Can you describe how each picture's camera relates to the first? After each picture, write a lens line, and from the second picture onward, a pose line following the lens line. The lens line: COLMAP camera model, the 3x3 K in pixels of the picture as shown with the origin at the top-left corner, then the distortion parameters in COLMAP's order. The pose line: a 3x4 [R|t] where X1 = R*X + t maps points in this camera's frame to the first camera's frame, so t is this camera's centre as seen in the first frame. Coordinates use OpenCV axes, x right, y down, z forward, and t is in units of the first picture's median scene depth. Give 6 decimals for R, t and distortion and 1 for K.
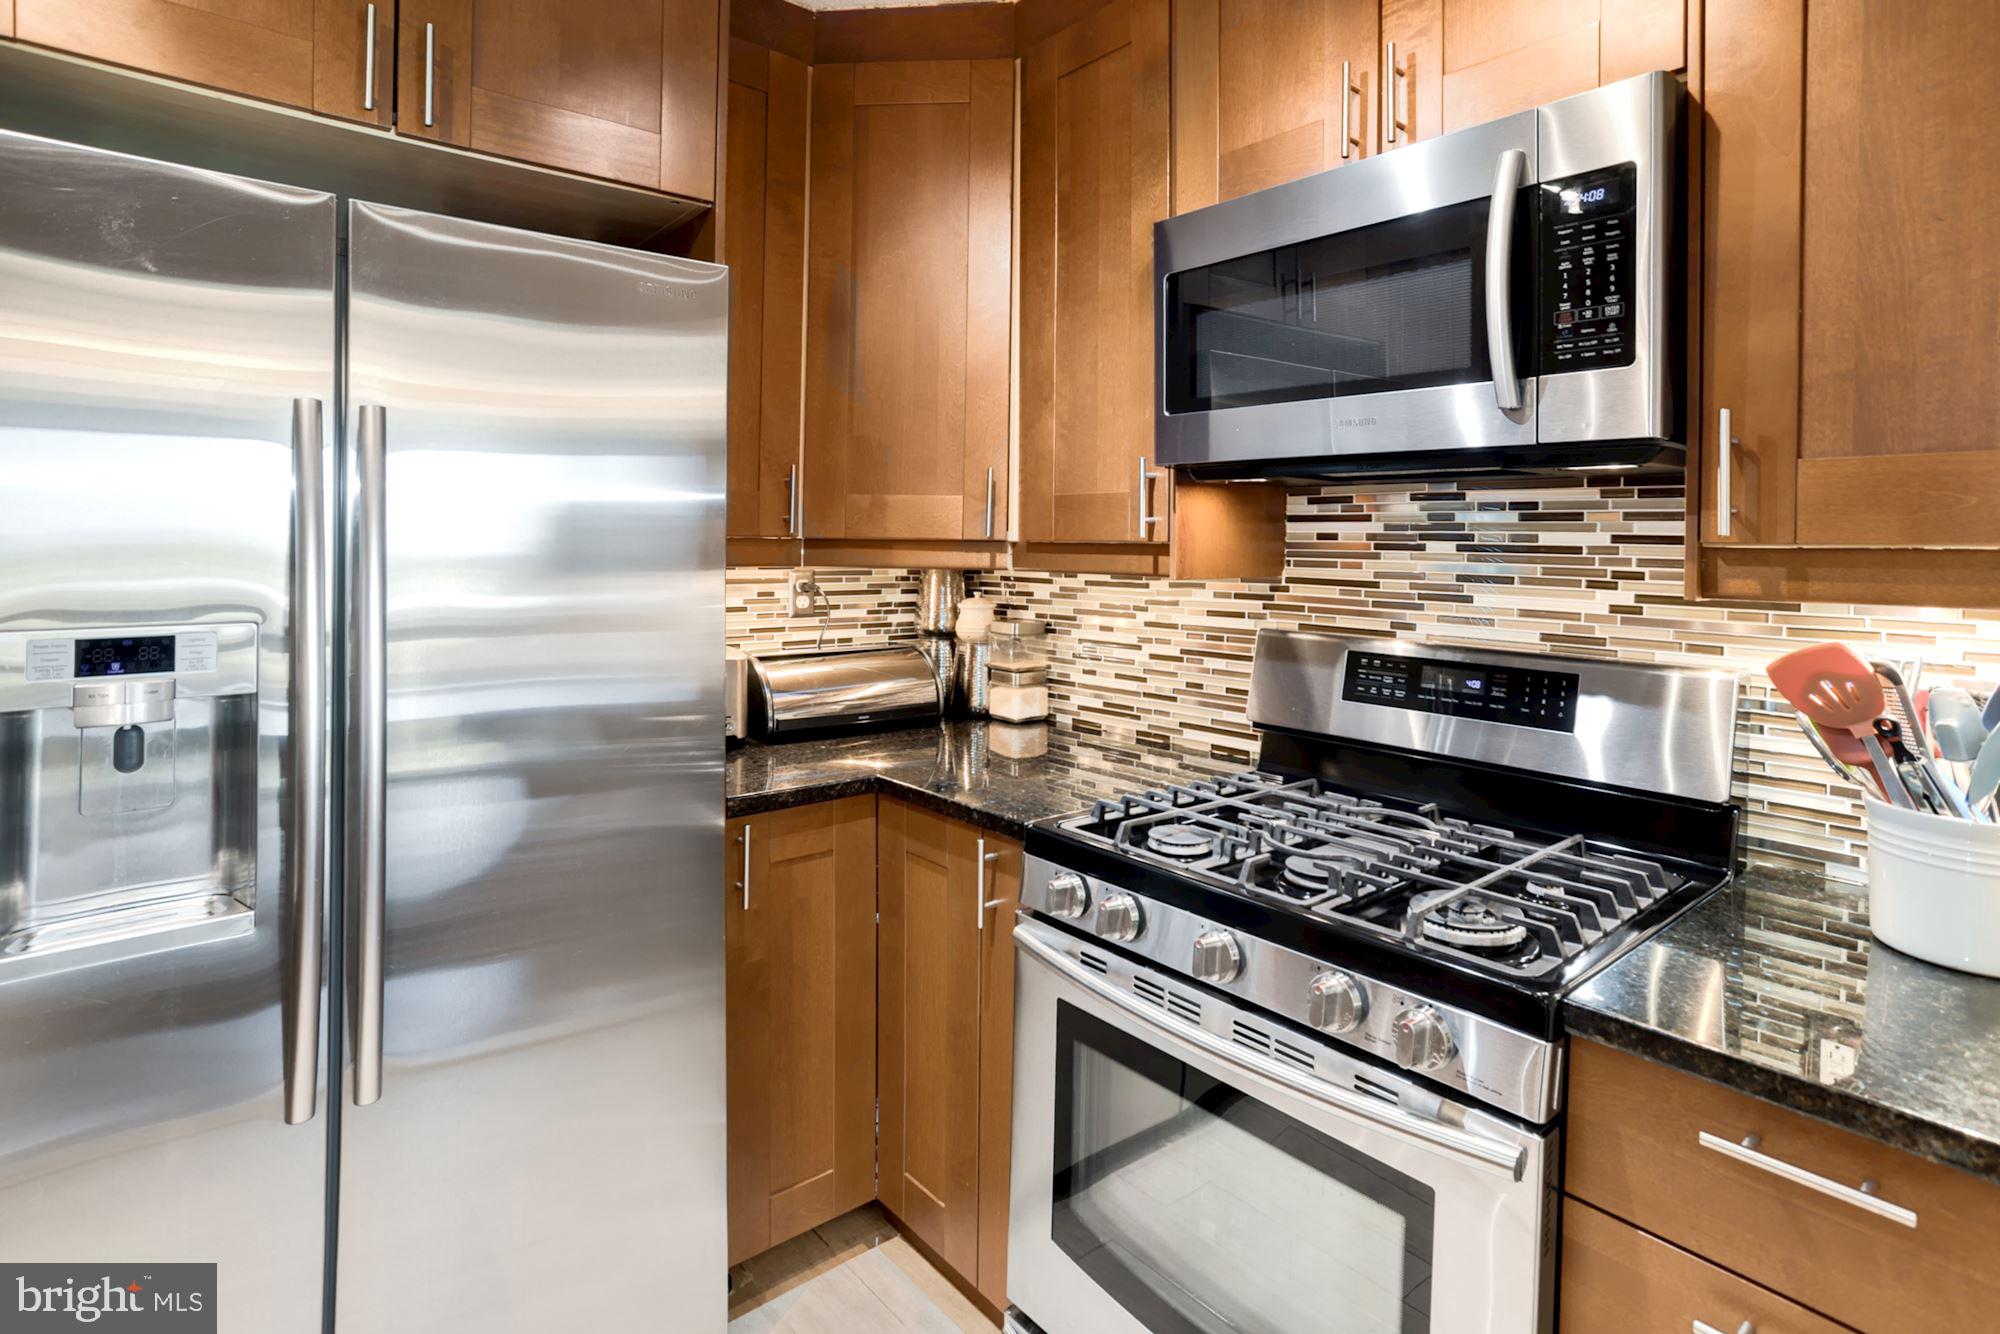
lens RADIAL K [[1038.6, 0, 1047.6], [0, 1038.6, 551.4], [0, 0, 1]] dist [-0.030577, 0.031191]
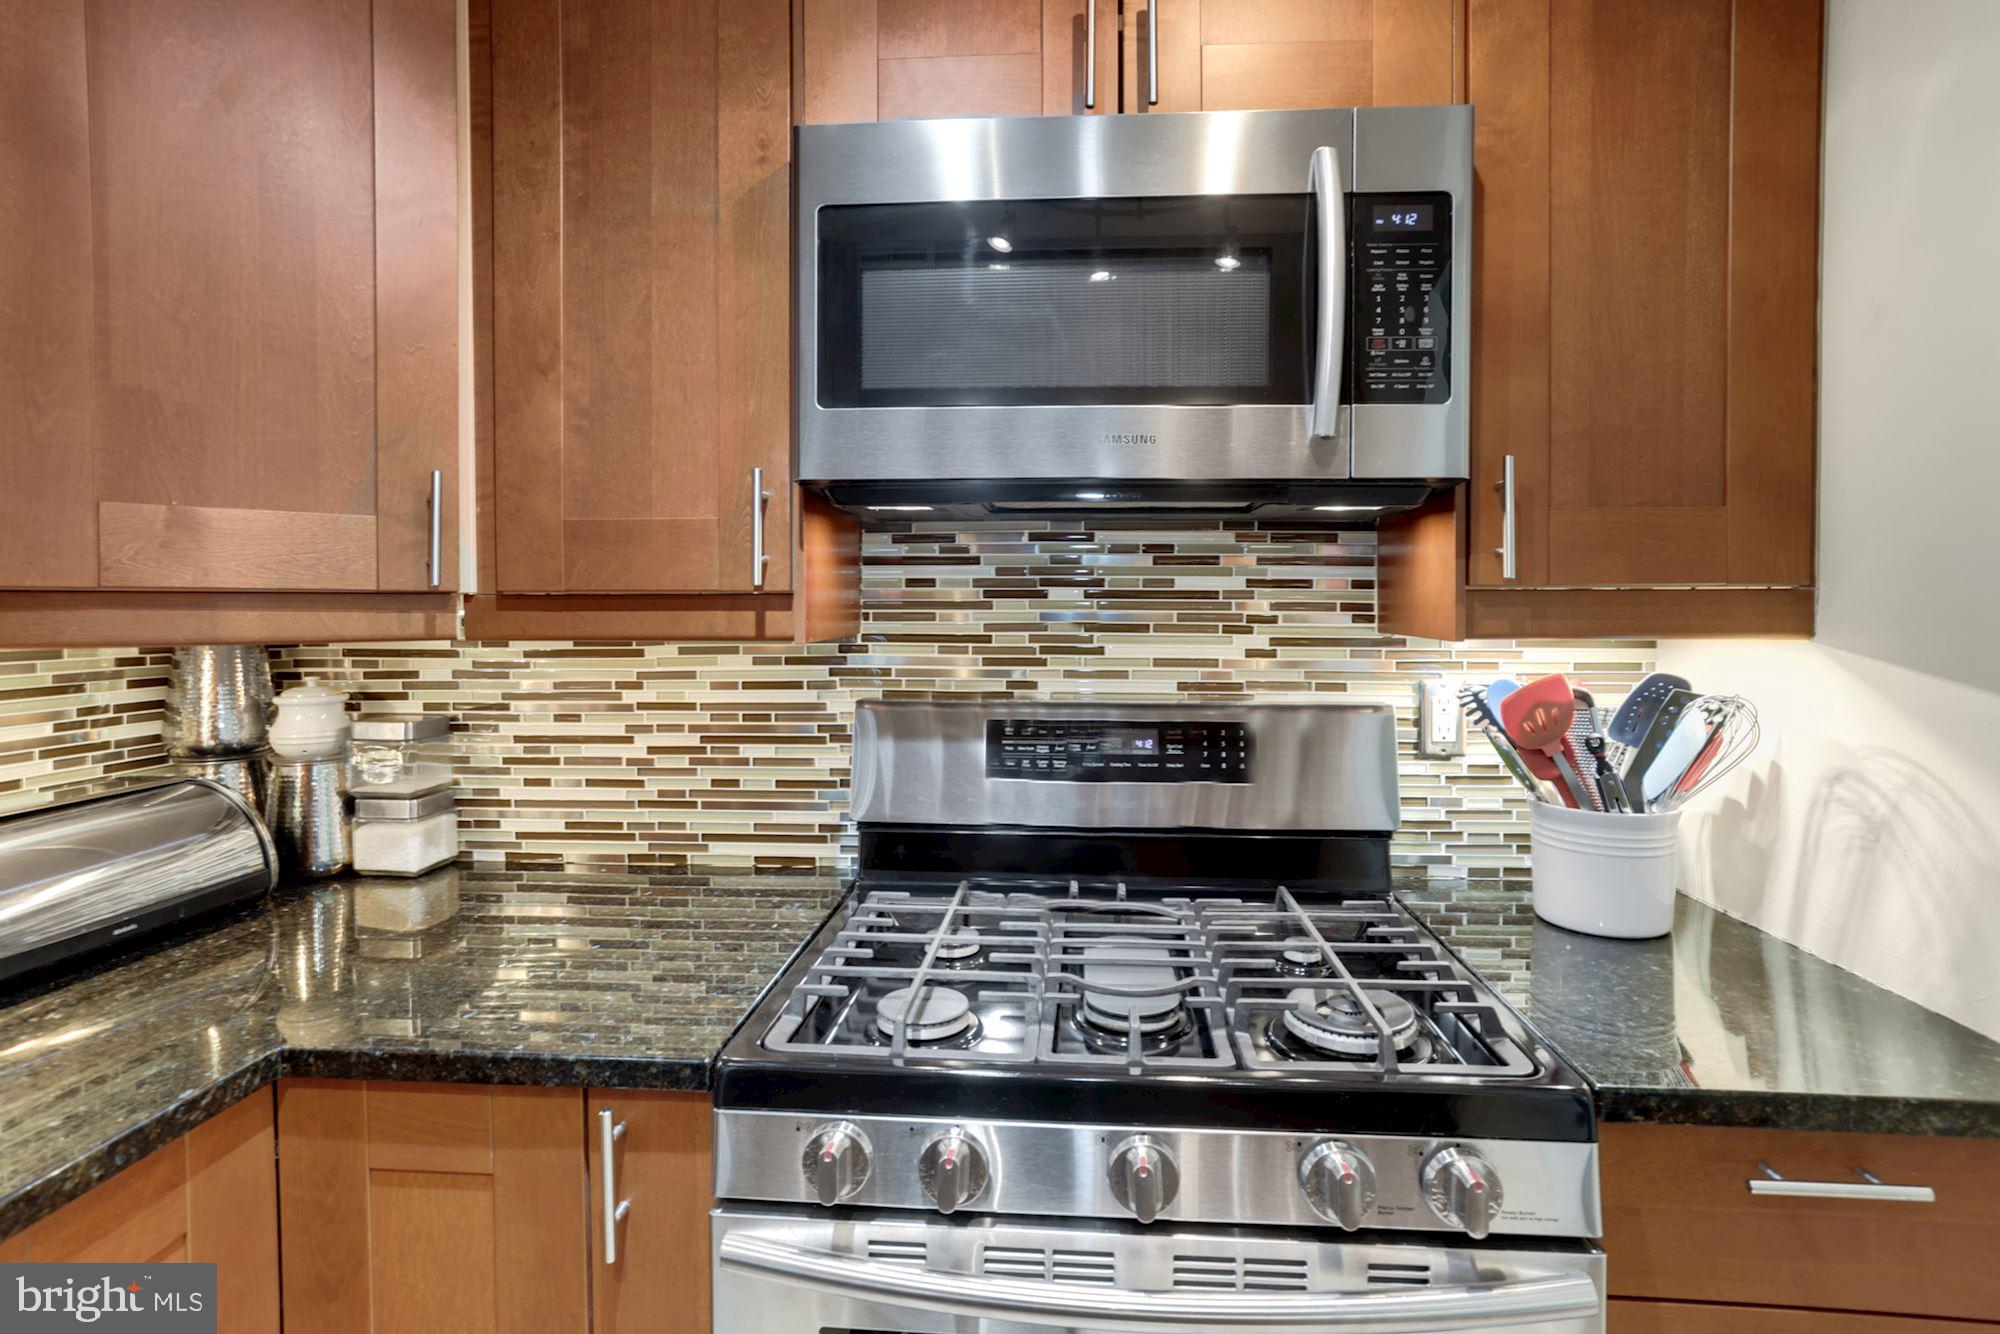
lens RADIAL K [[997.4, 0, 1006.8], [0, 997.4, 621.5], [0, 0, 1]] dist [-0.049241, 0.033378]
pose [[0.711638, -0.030935, 0.701865, -0.250338], [0.015775, 0.999482, 0.028059, -0.004893], [-0.702370, -0.008896, 0.711757, 0.407376]]
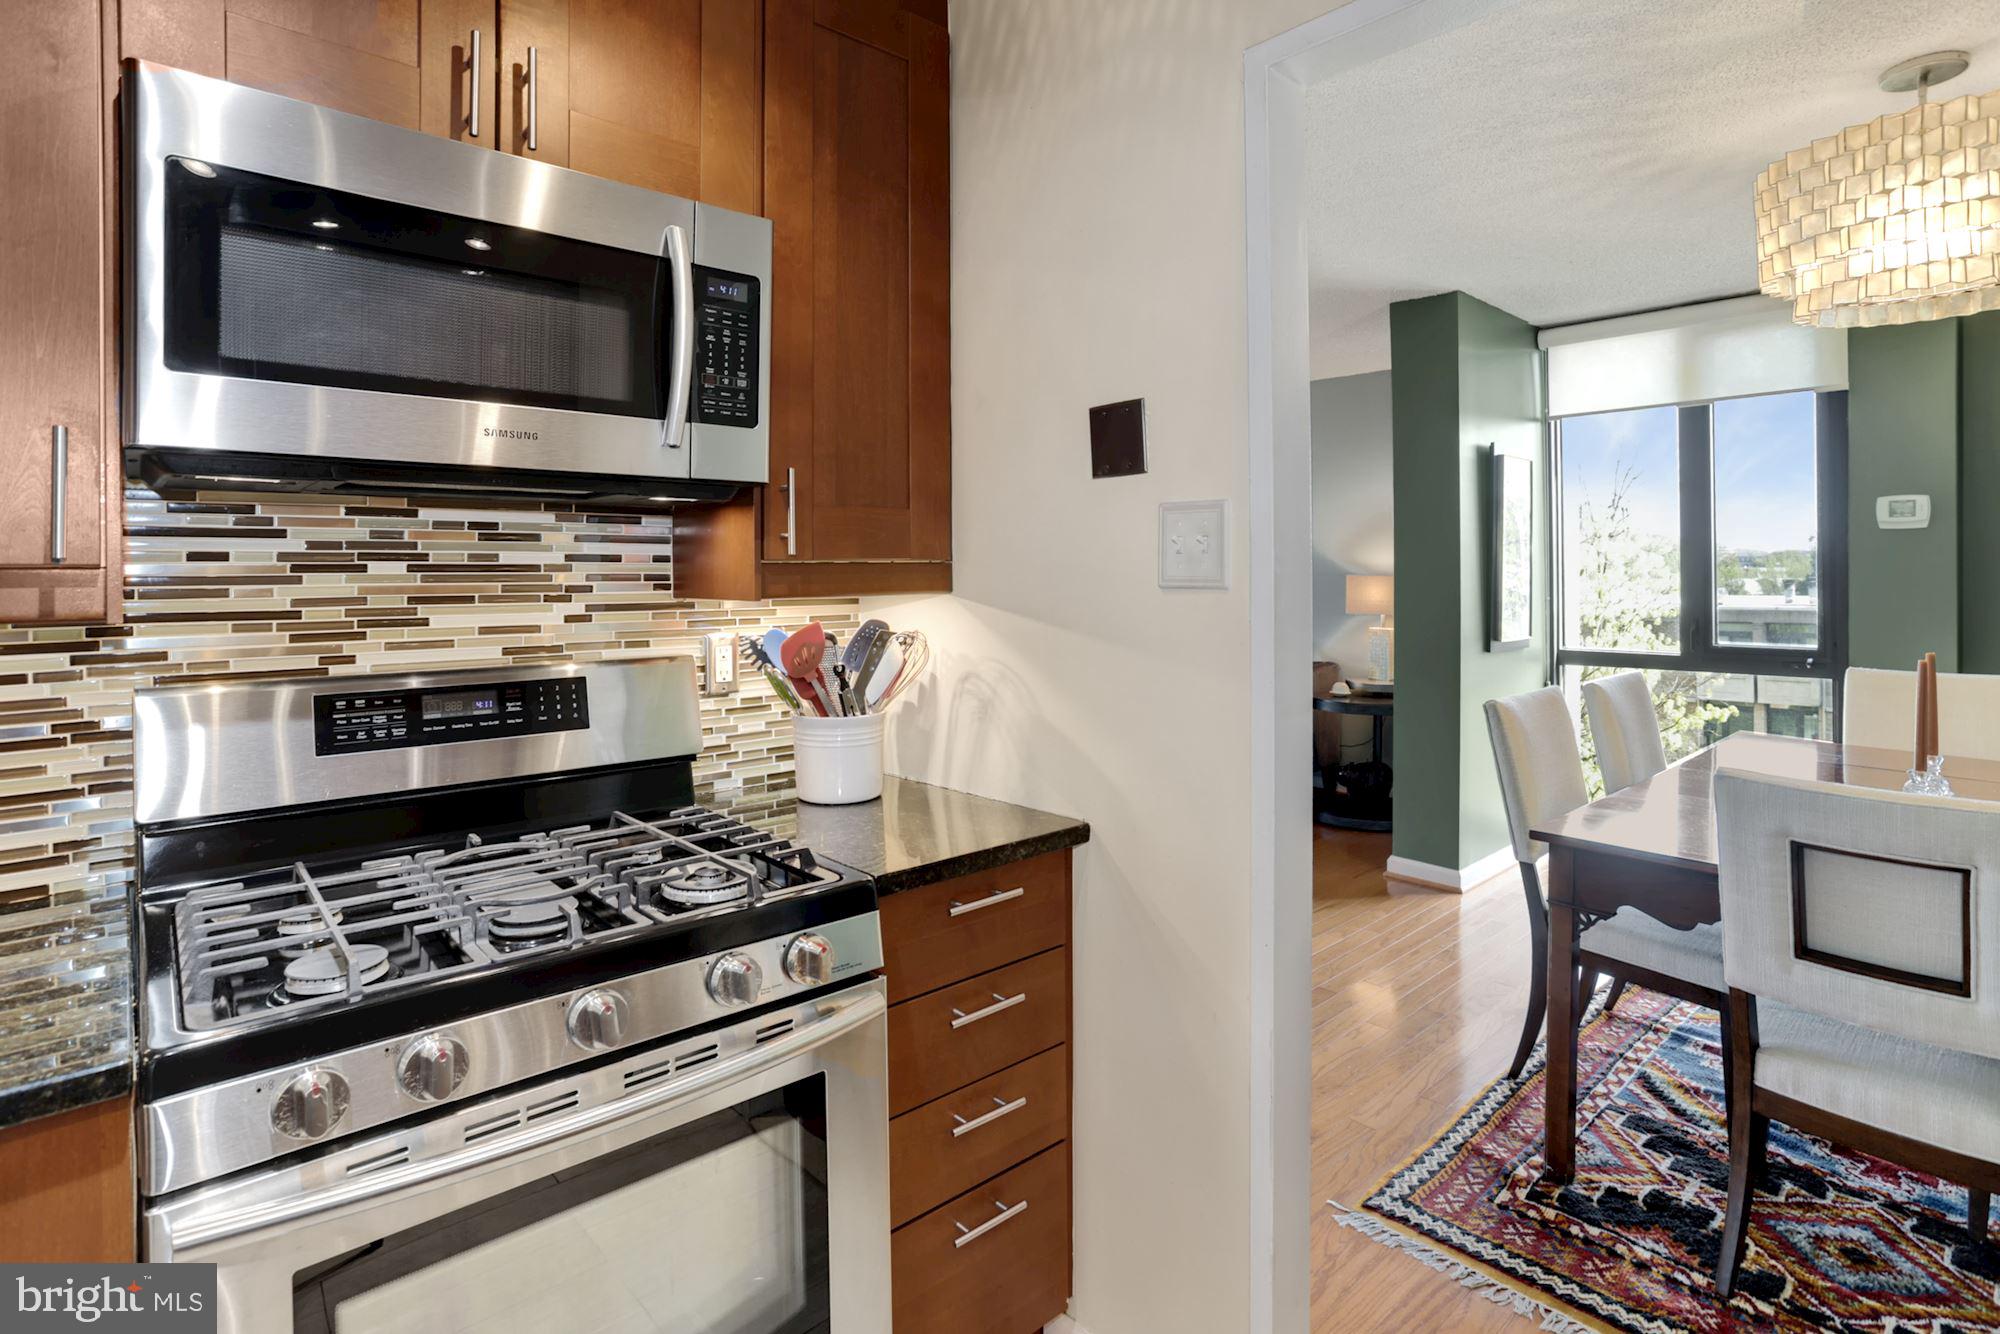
lens RADIAL K [[988.7, 0, 999.6], [0, 988.7, 587.2], [0, 0, 1]] dist [-0.051403, 0.019076]
pose [[-0.004733, -0.032859, 0.999449, -0.460359], [0.013515, 0.999367, 0.032921, -0.007437], [-0.999897, 0.013663, -0.004286, 0.446200]]
